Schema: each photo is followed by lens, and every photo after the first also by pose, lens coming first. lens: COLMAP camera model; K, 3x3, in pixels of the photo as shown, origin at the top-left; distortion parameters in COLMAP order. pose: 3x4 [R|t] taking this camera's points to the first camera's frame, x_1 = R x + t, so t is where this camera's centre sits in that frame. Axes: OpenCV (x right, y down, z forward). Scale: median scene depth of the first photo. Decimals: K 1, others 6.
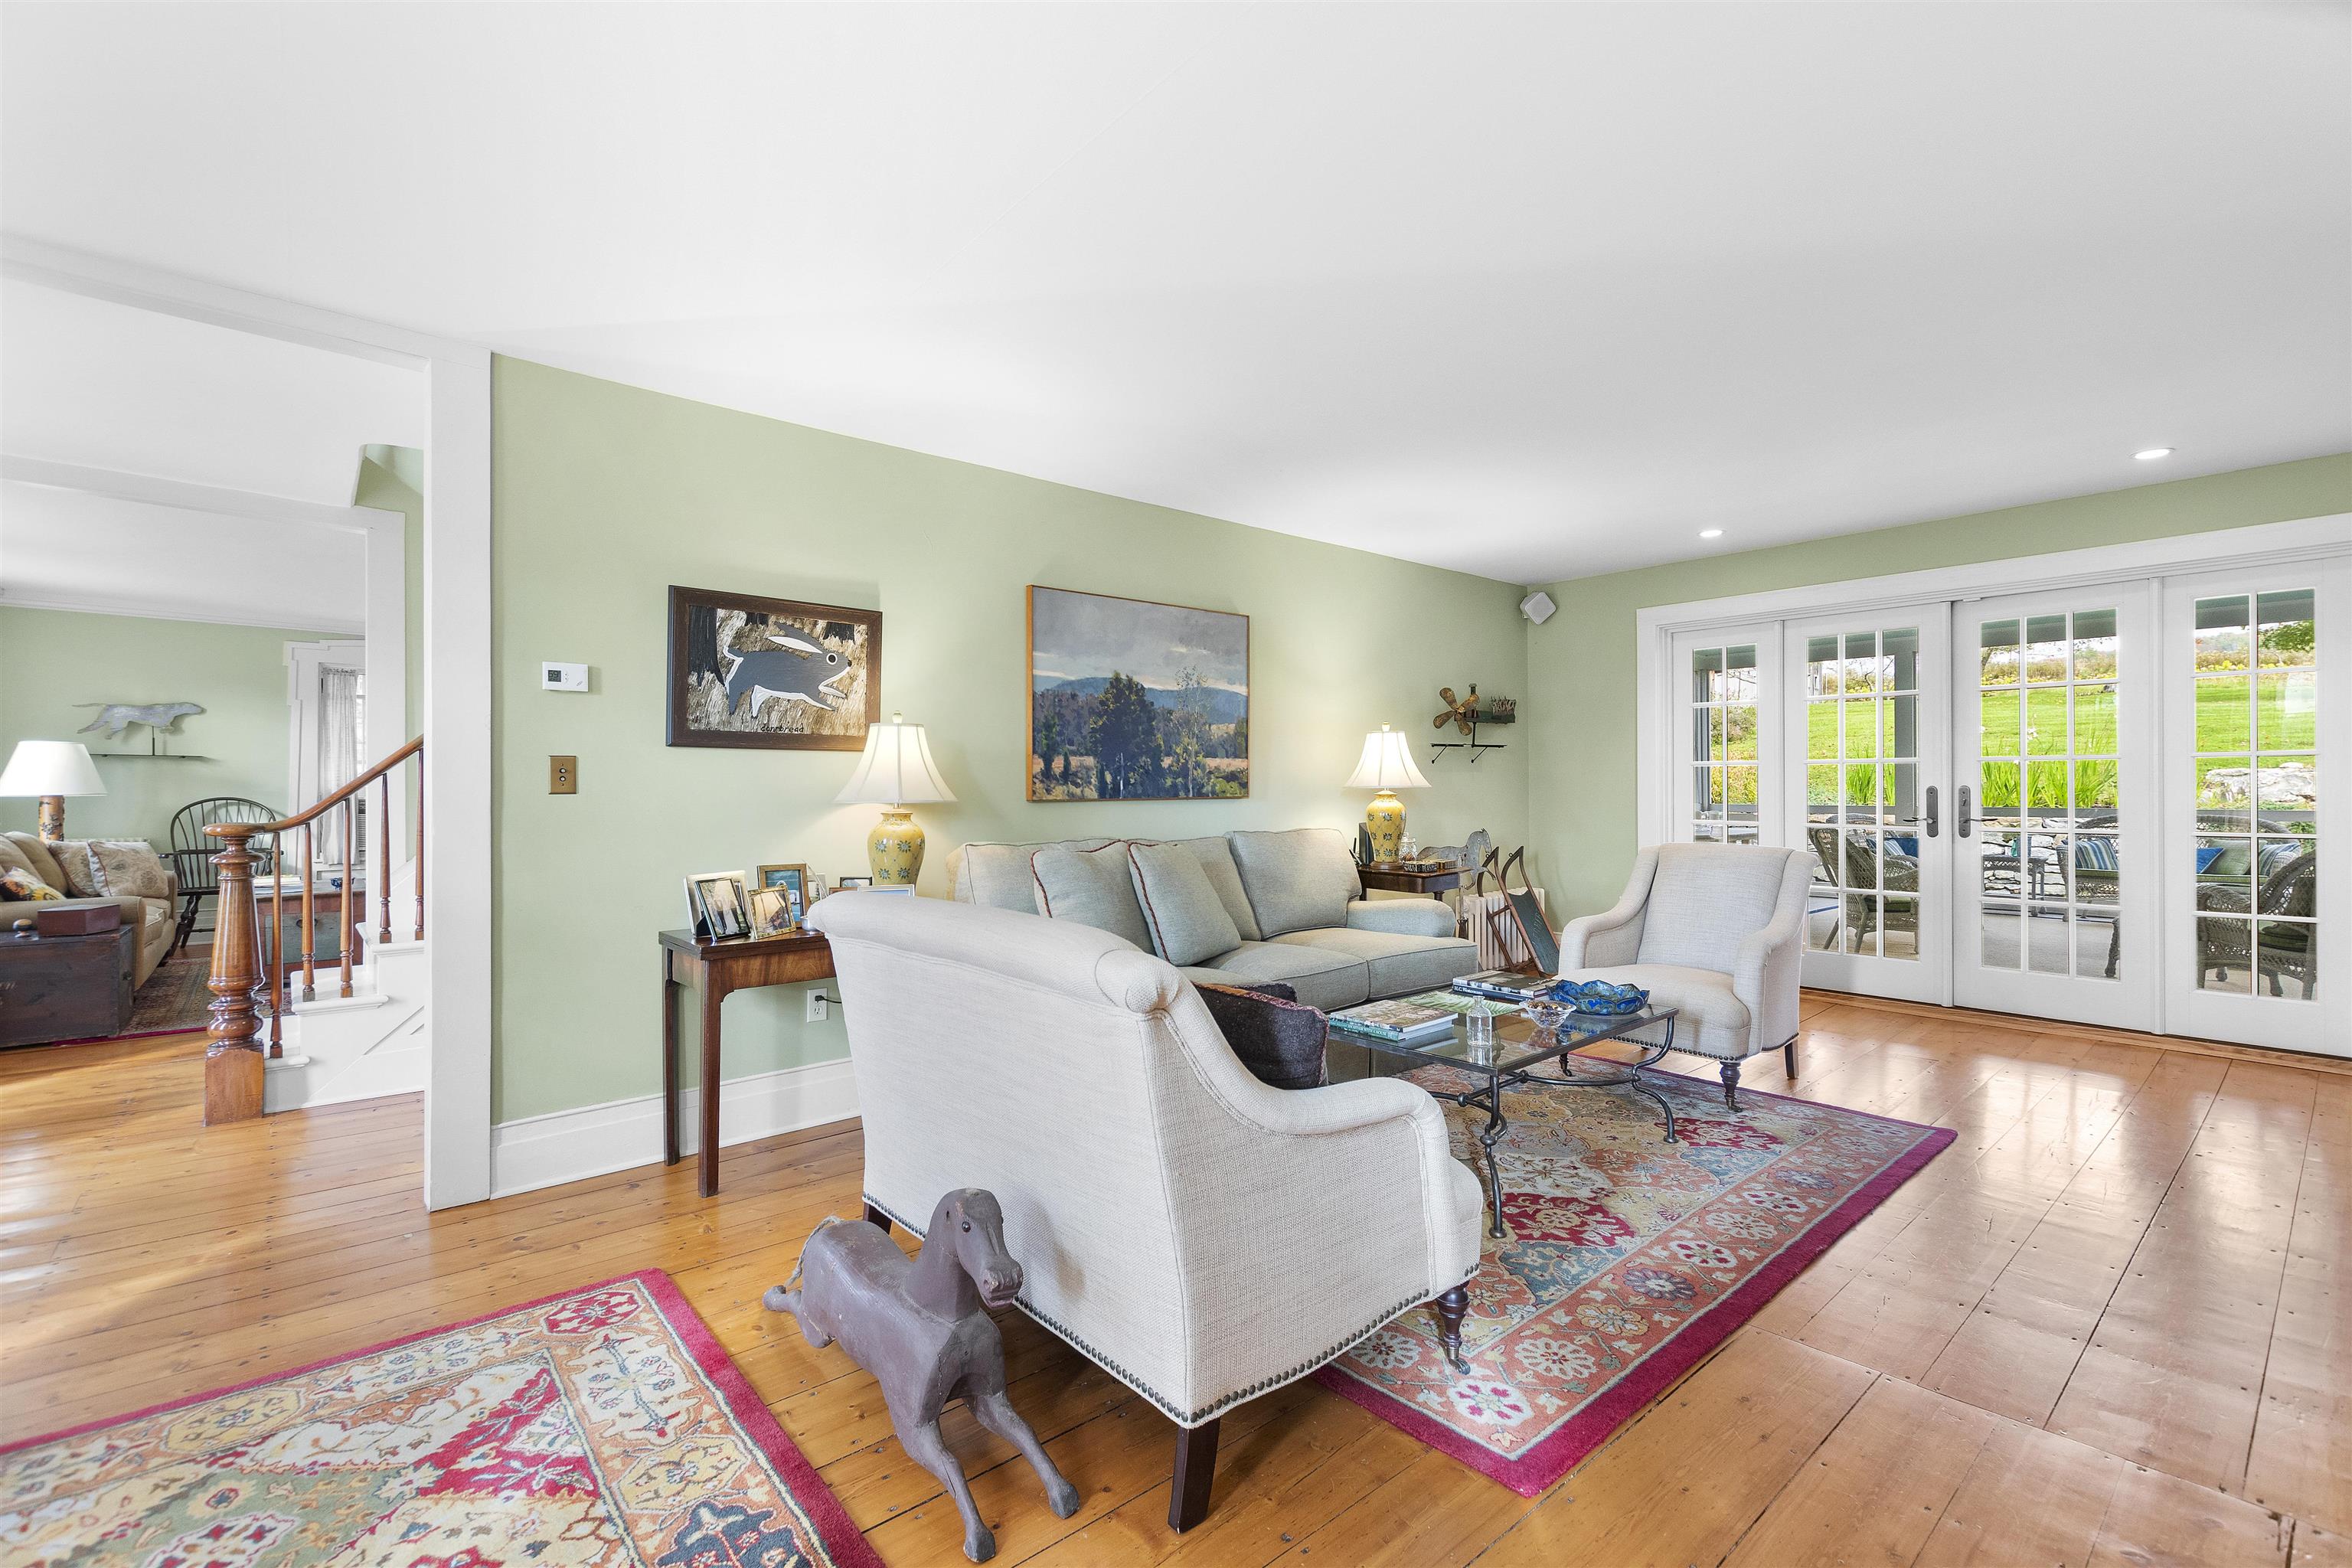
lens RADIAL K [[1020.4, 0, 1171.2], [0, 1020.4, 785.9], [0, 0, 1]] dist [0.003859, -0.000593]
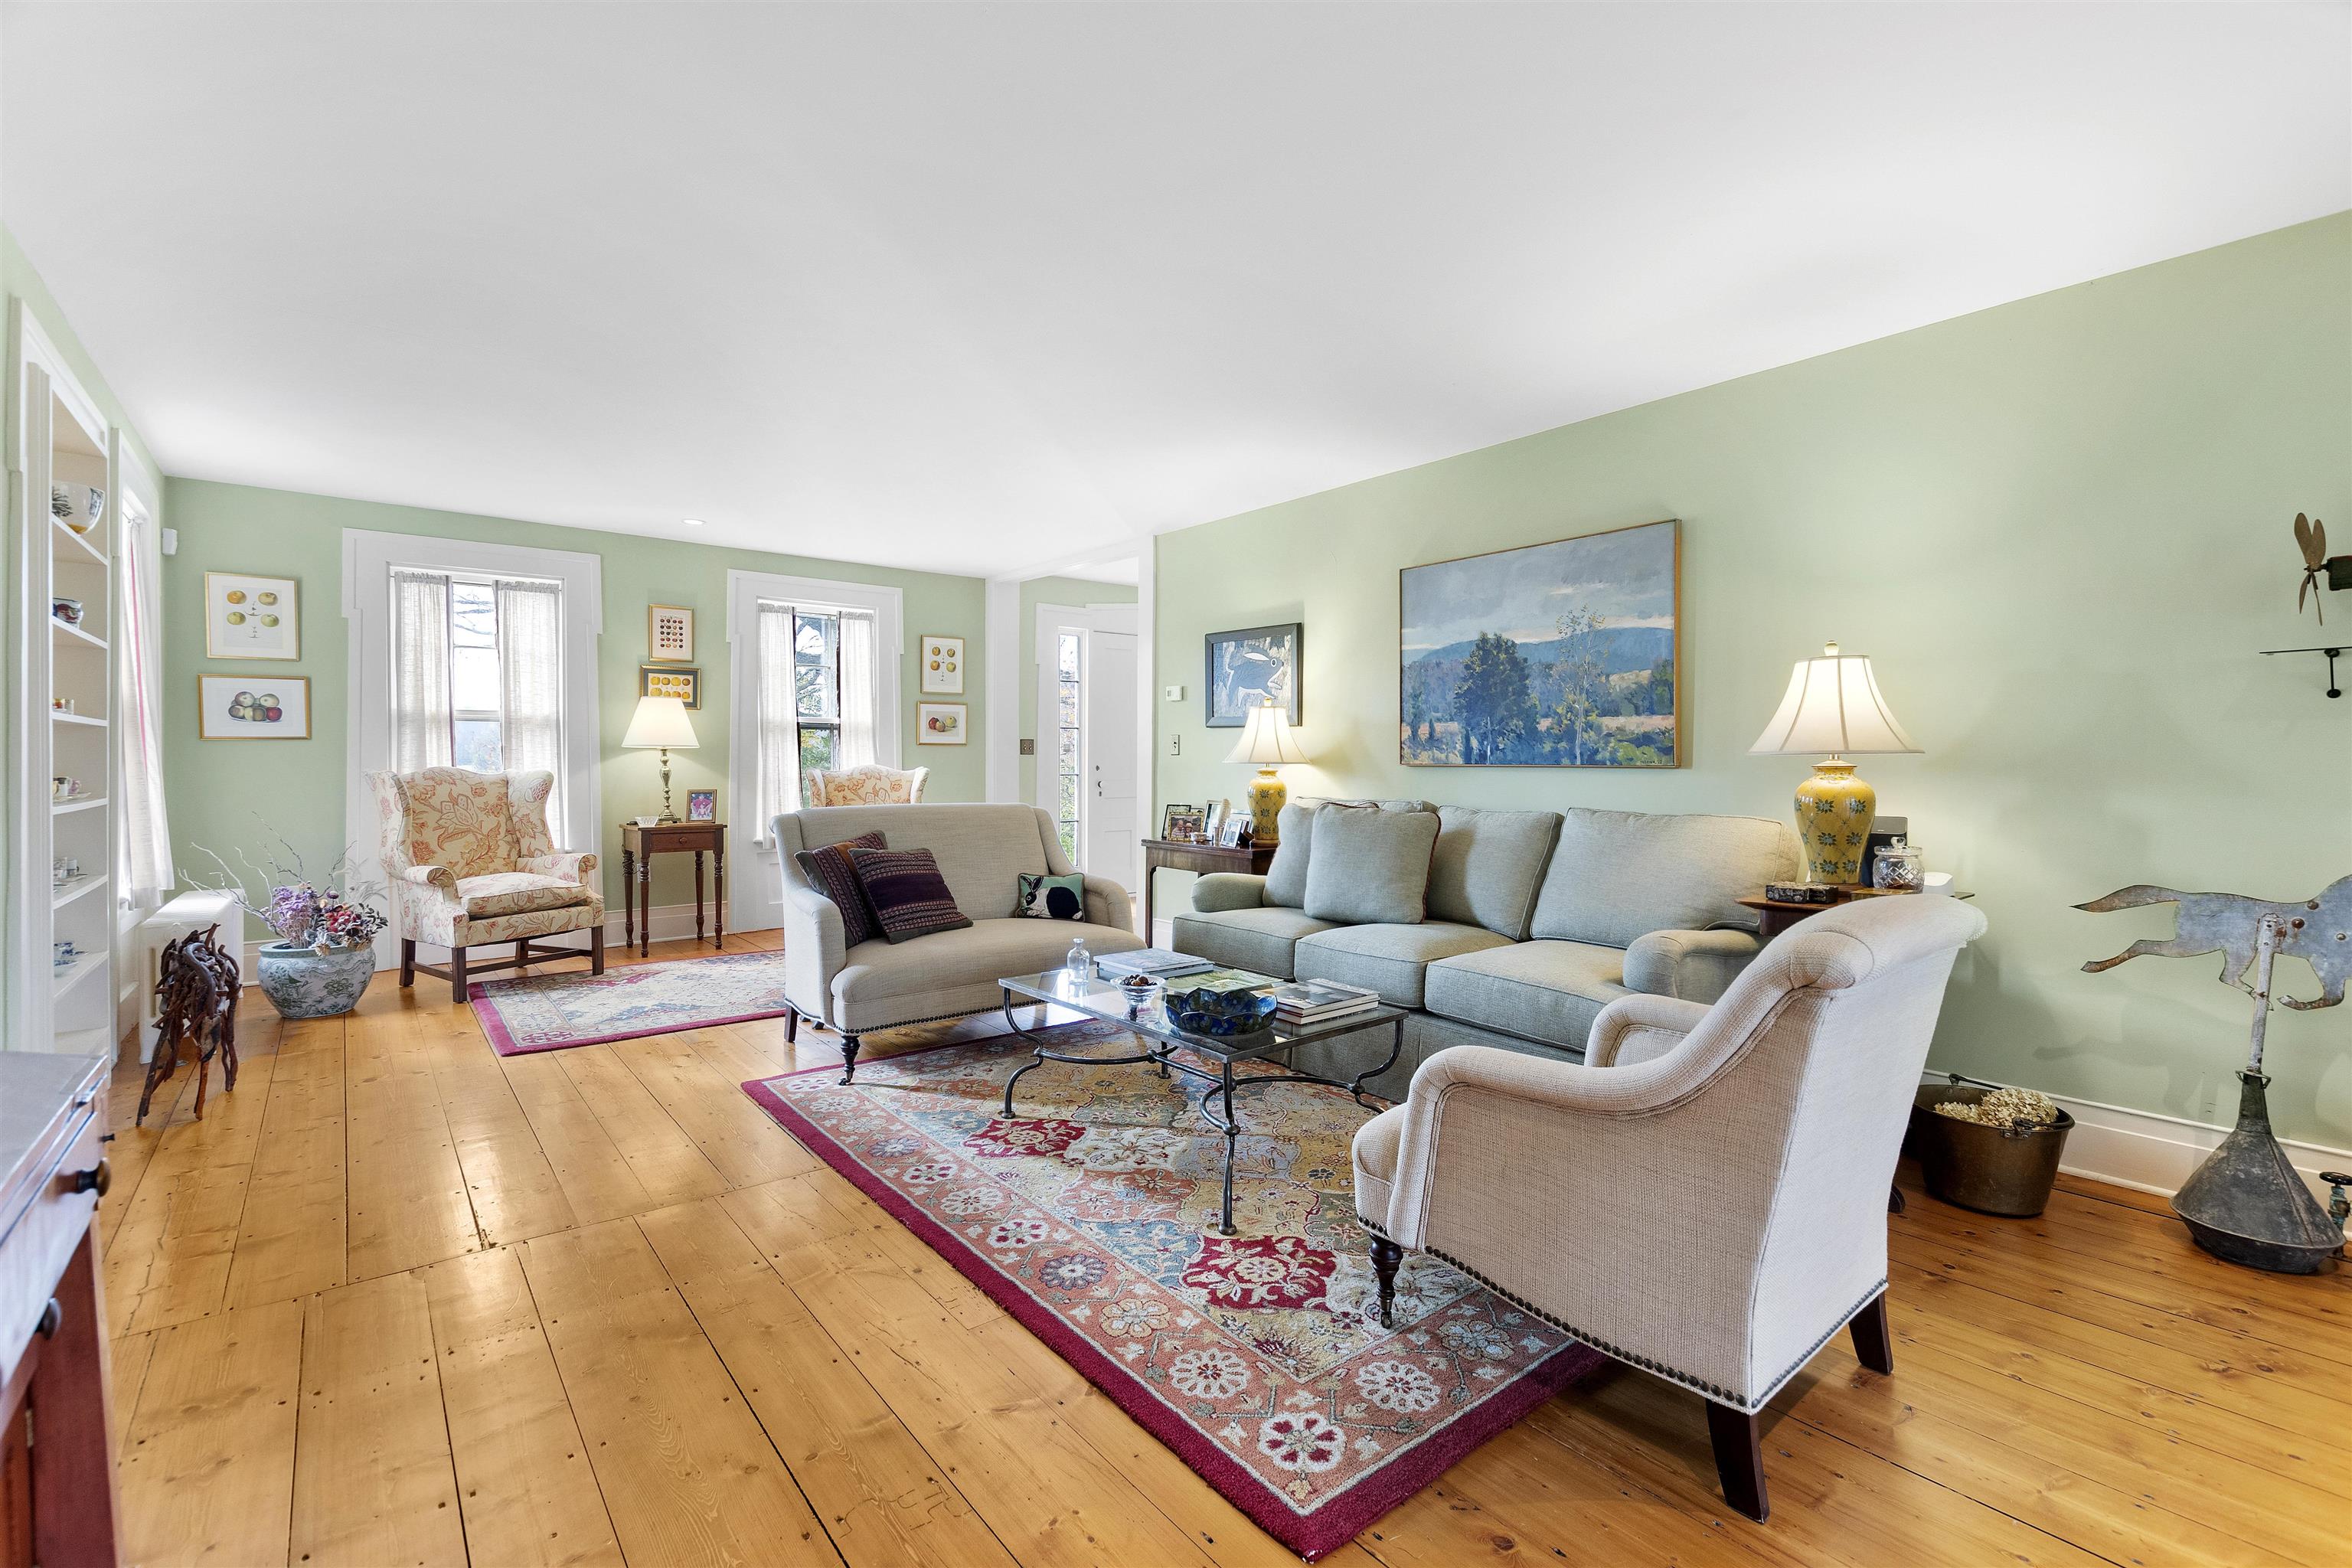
lens RADIAL K [[1020.4, 0, 1163.7], [0, 1020.4, 768.7], [0, 0, 1]] dist [0.003859, -0.000593]
pose [[-0.029257, 0.019592, -0.999380, 0.963967], [0.000810, 0.999808, 0.019577, -0.002956], [0.999572, -0.000237, -0.029267, 0.766542]]
